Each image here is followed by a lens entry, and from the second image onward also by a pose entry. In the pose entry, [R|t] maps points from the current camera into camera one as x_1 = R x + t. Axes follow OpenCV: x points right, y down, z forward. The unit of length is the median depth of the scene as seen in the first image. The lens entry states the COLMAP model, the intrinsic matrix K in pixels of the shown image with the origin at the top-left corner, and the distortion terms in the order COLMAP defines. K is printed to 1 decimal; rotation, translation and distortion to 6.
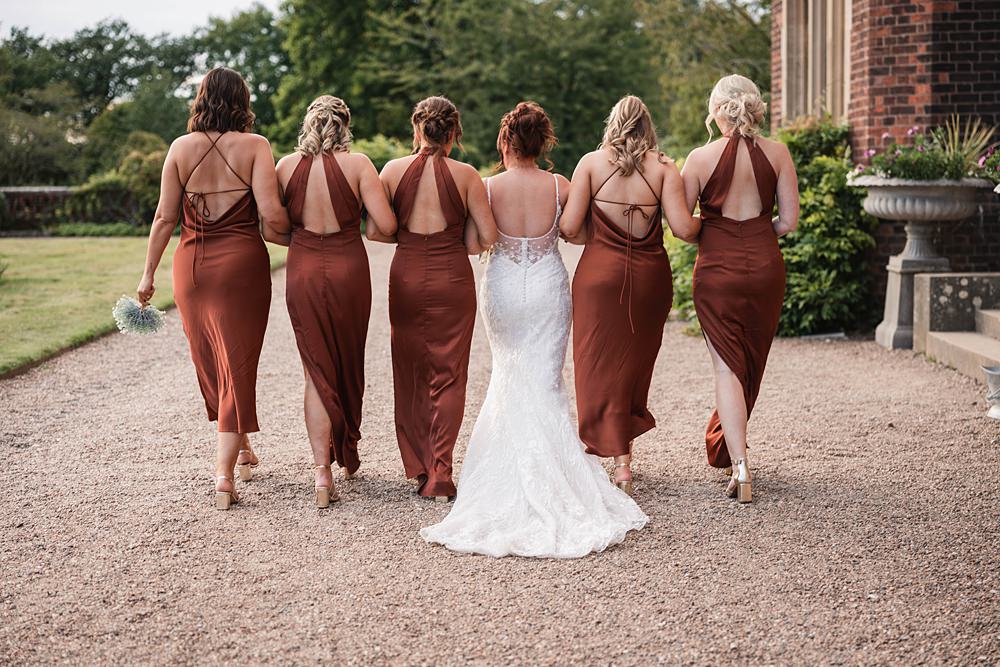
lens RADIAL K [[1642.3, 0, 500.0], [0, 1642.3, 333.5], [0, 0, 1]] dist [0.020724, 0.049206]
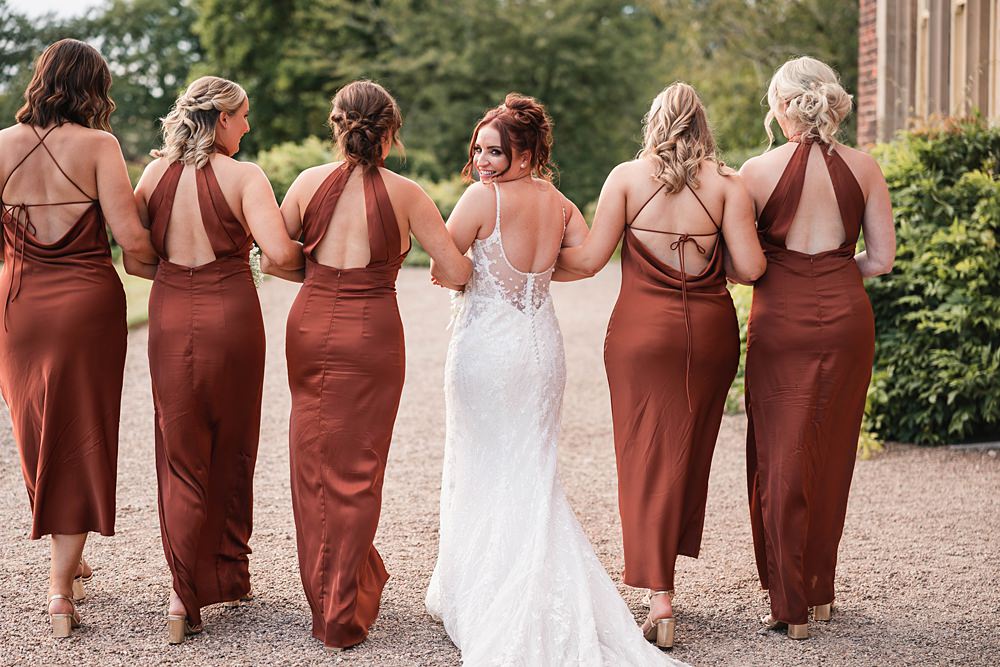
lens RADIAL K [[1992.7, 0, 500.0], [0, 1992.7, 333.5], [0, 0, 1]] dist [0.024229, -0.142668]
pose [[0.999637, 0.014175, 0.022913, -0.009288], [-0.013601, 0.999594, -0.025022, -0.012285], [-0.023258, 0.024701, 0.999424, 0.122289]]
